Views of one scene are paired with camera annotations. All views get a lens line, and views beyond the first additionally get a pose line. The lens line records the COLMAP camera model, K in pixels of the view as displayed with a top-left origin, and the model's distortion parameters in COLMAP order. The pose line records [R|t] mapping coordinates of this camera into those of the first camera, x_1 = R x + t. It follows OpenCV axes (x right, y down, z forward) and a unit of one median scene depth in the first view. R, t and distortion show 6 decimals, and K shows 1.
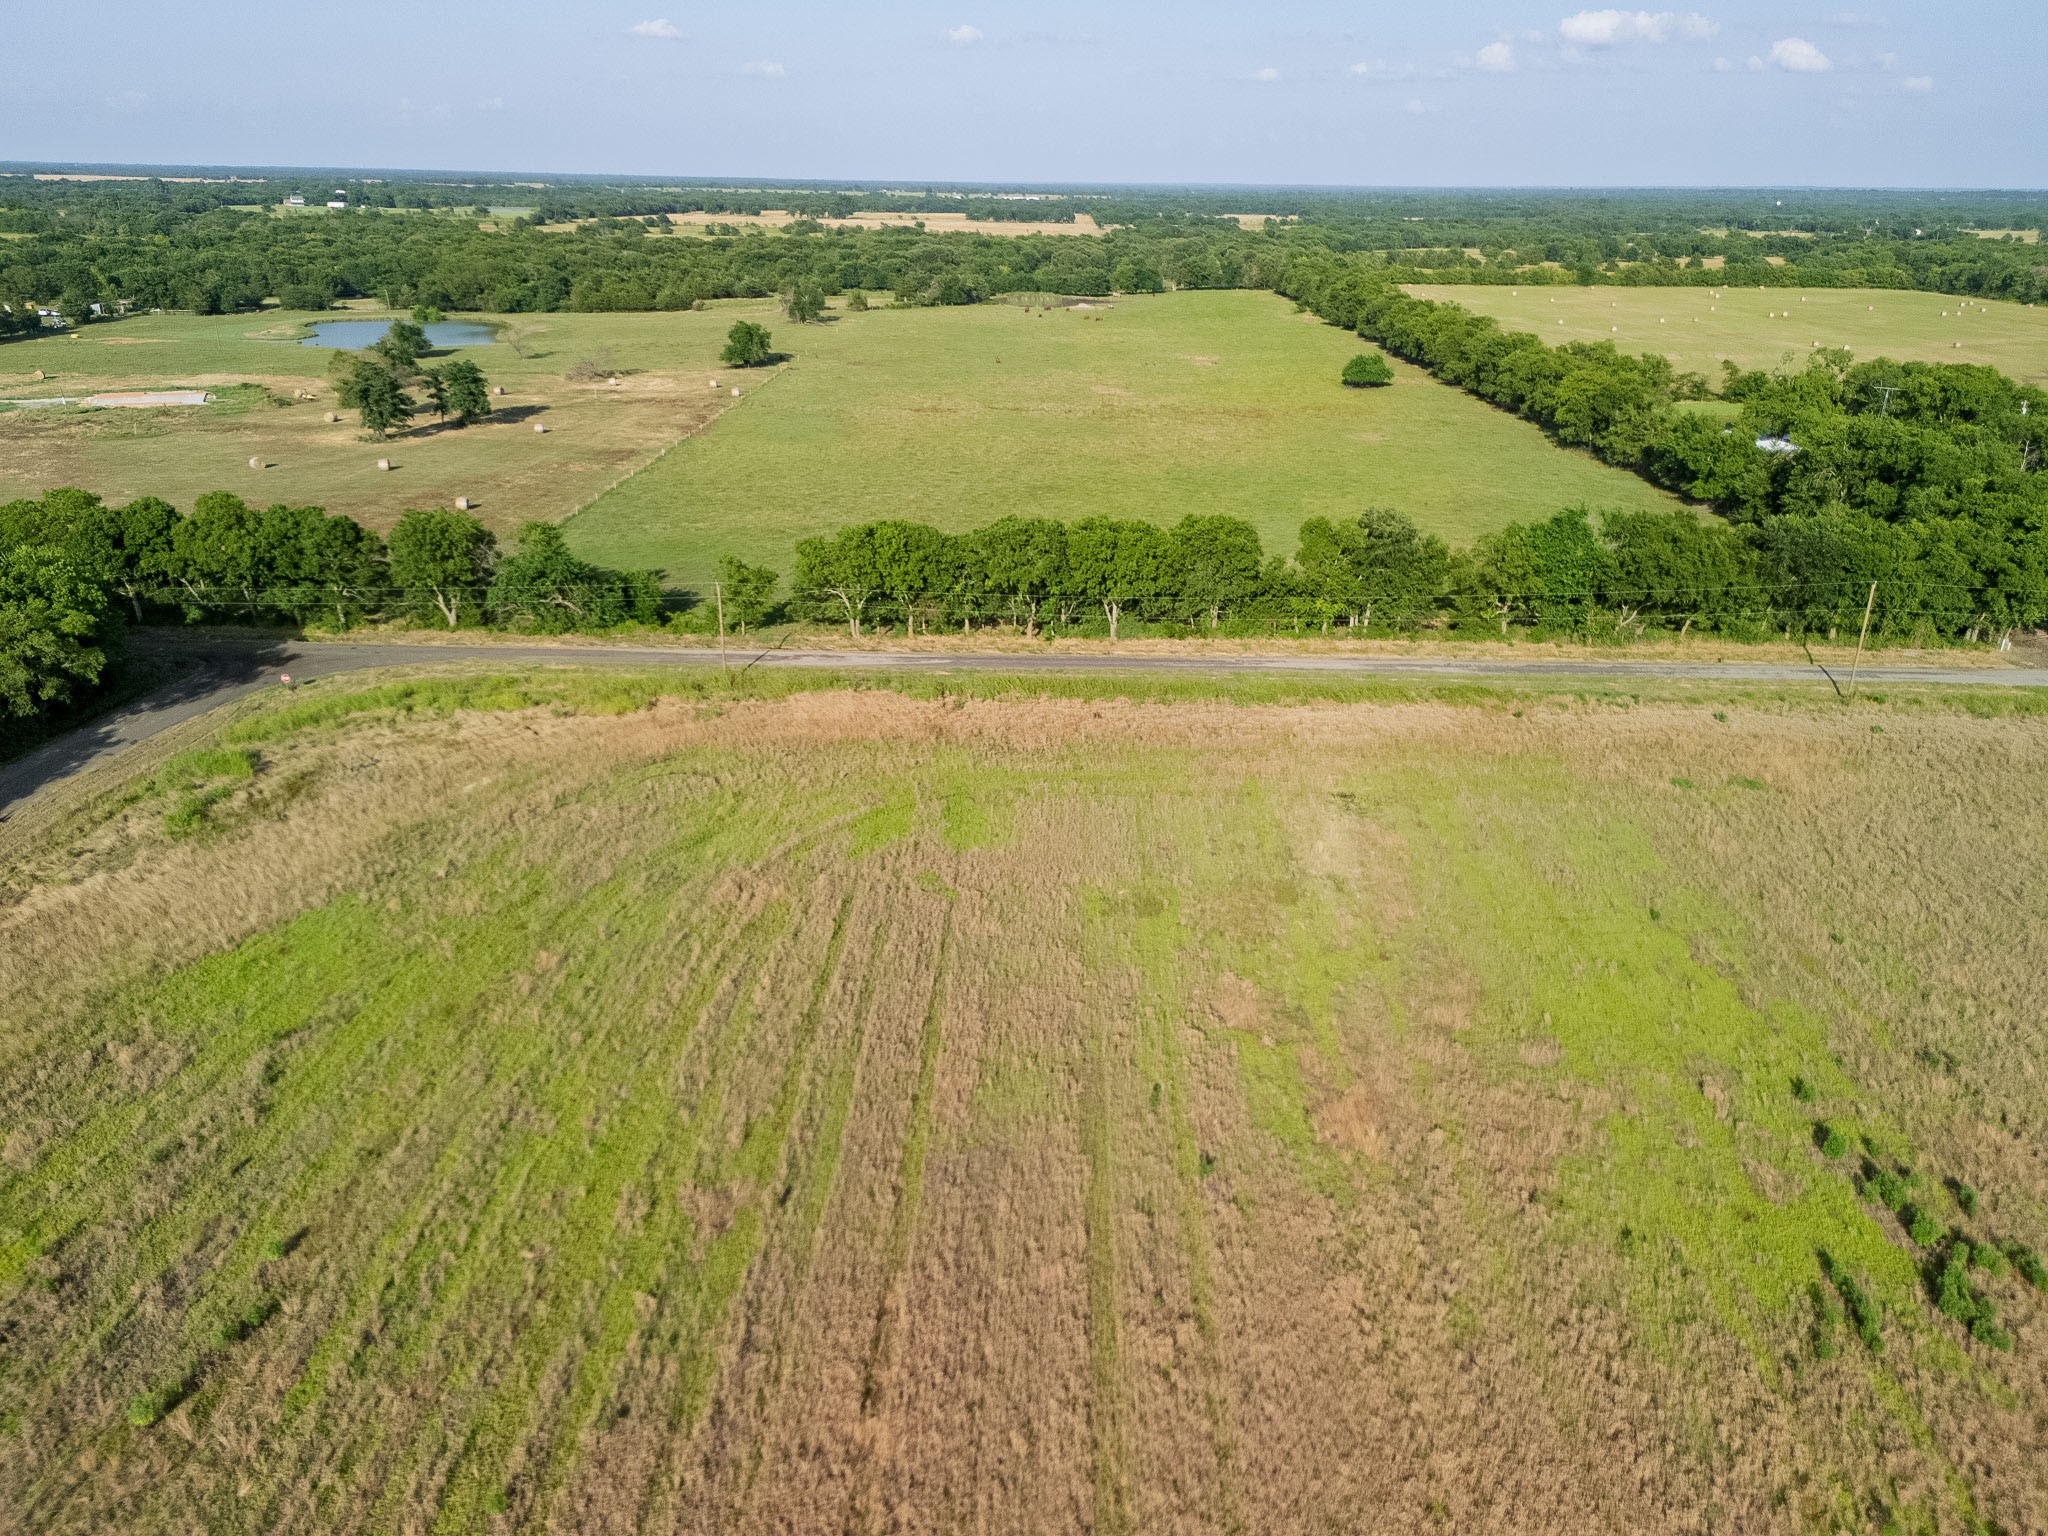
lens RADIAL K [[1497.9, 0, 1027.1], [0, 1497.9, 770.0], [0, 0, 1]] dist [0.085241, -0.087989]
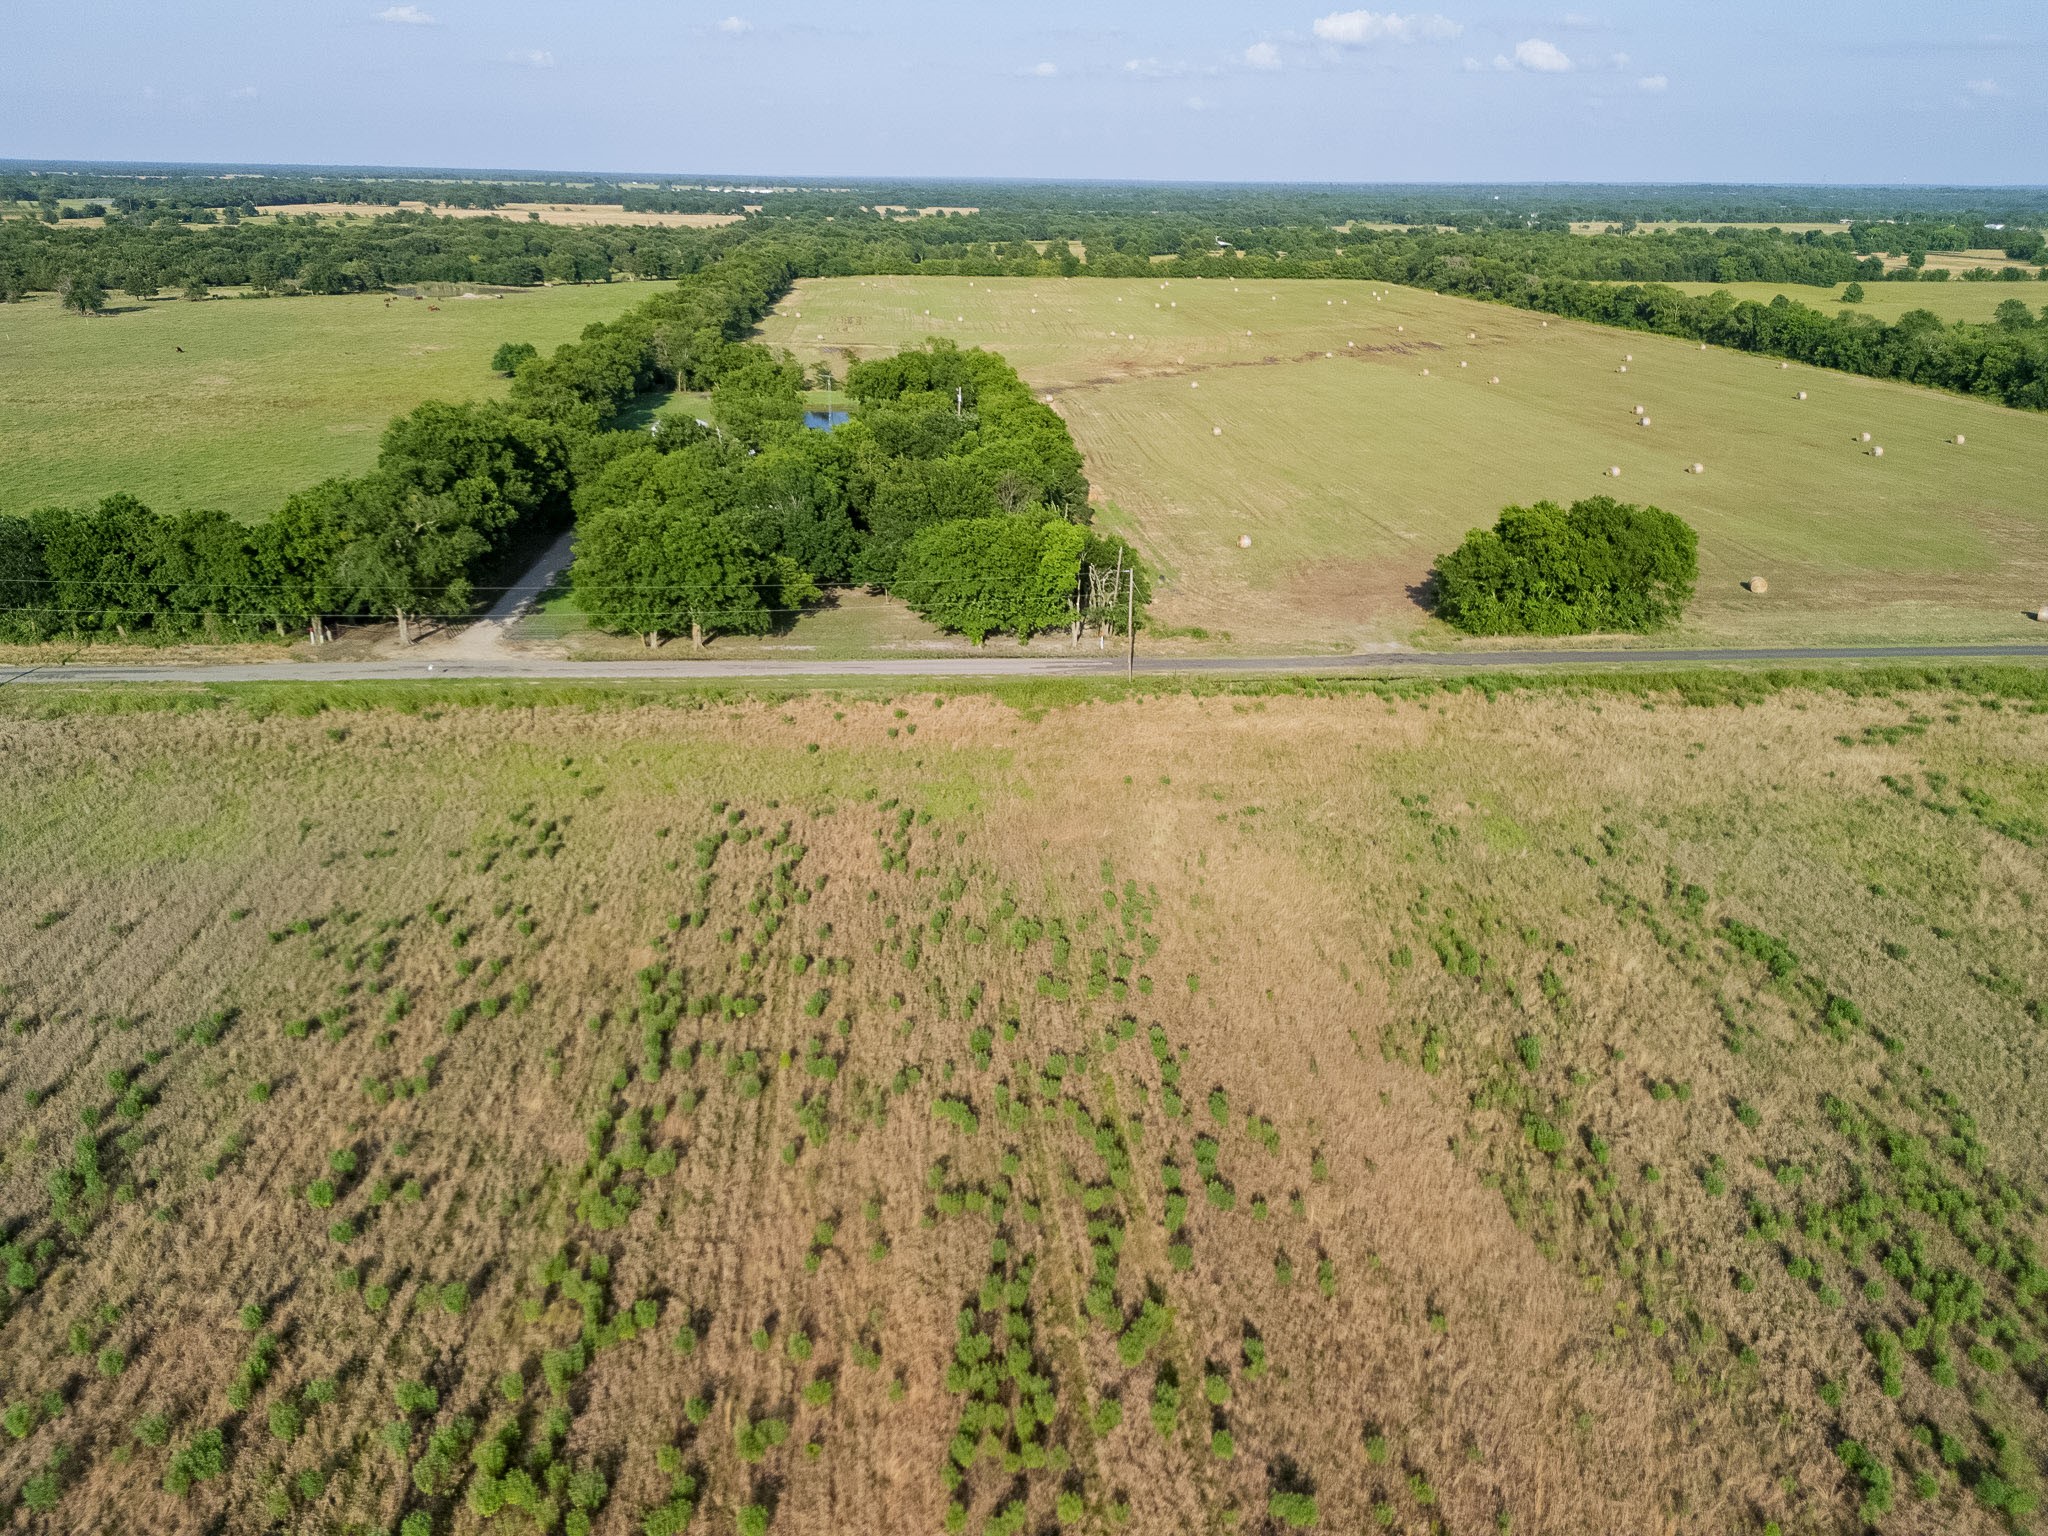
lens RADIAL K [[1497.9, 0, 1026.1], [0, 1497.9, 768.4], [0, 0, 1]] dist [0.085241, -0.087989]
pose [[0.992865, -0.043758, 0.110929, 0.358197], [0.043509, 0.999042, 0.004663, 0.005564], [-0.111026, 0.000197, 0.993817, -0.000259]]
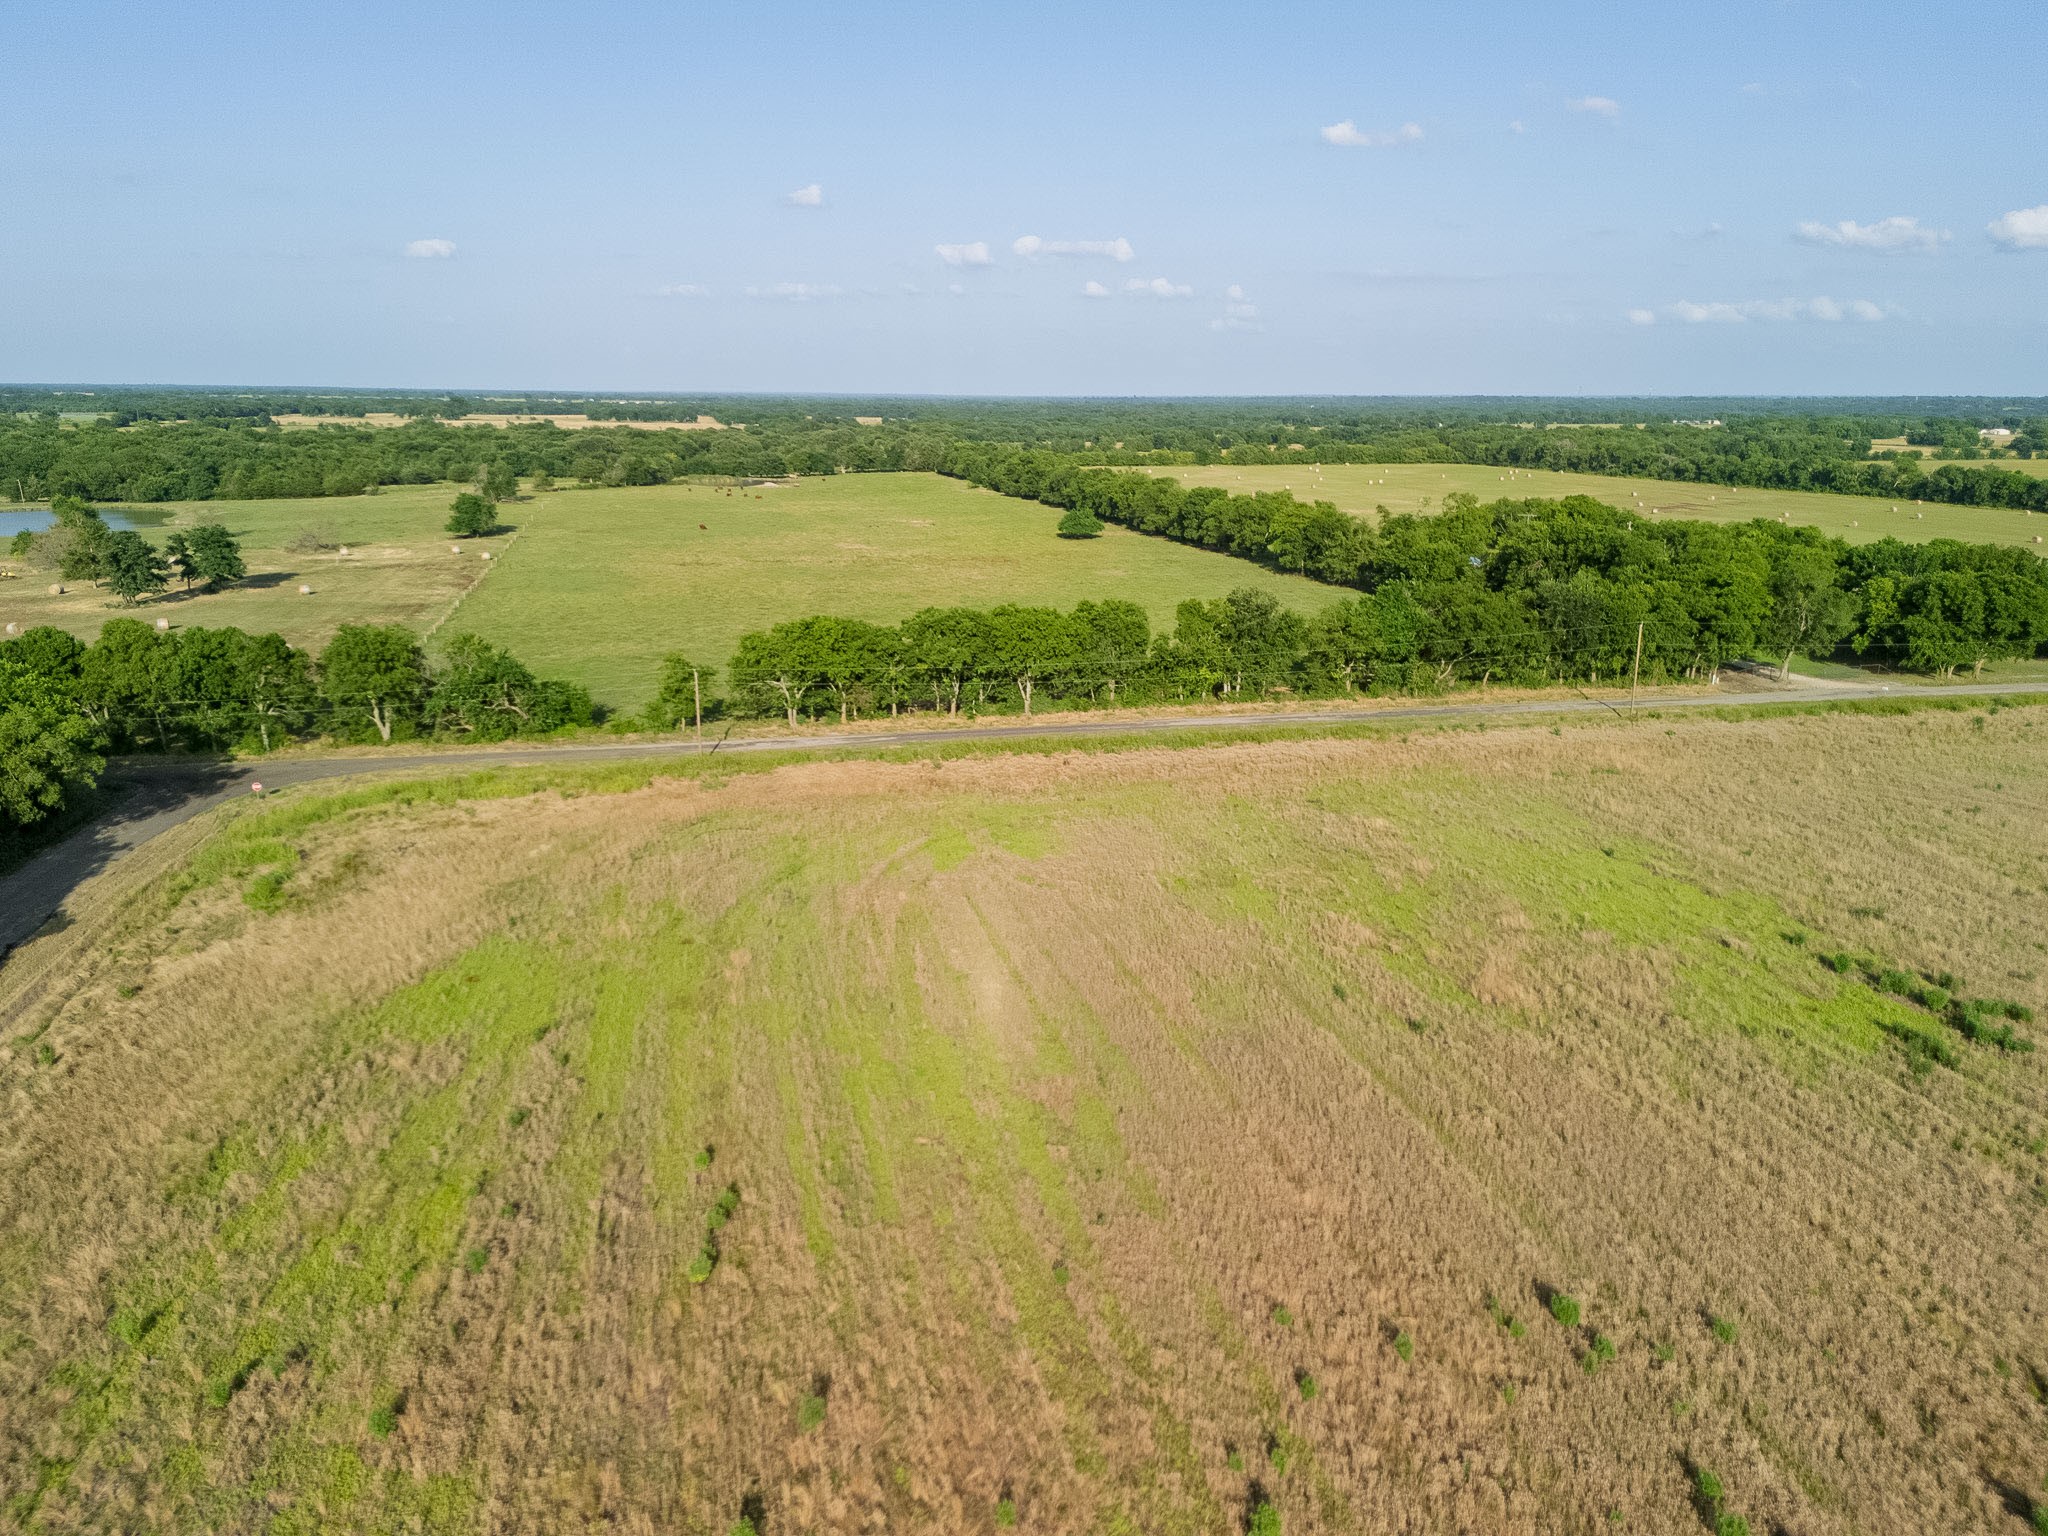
lens RADIAL K [[1497.9, 0, 1027.4], [0, 1497.9, 776.8], [0, 0, 1]] dist [0.085241, -0.087989]
pose [[0.967230, -0.069058, 0.244329, -0.077821], [0.097892, 0.989330, -0.107900, 0.027782], [-0.234270, 0.128282, 0.963671, -0.019816]]
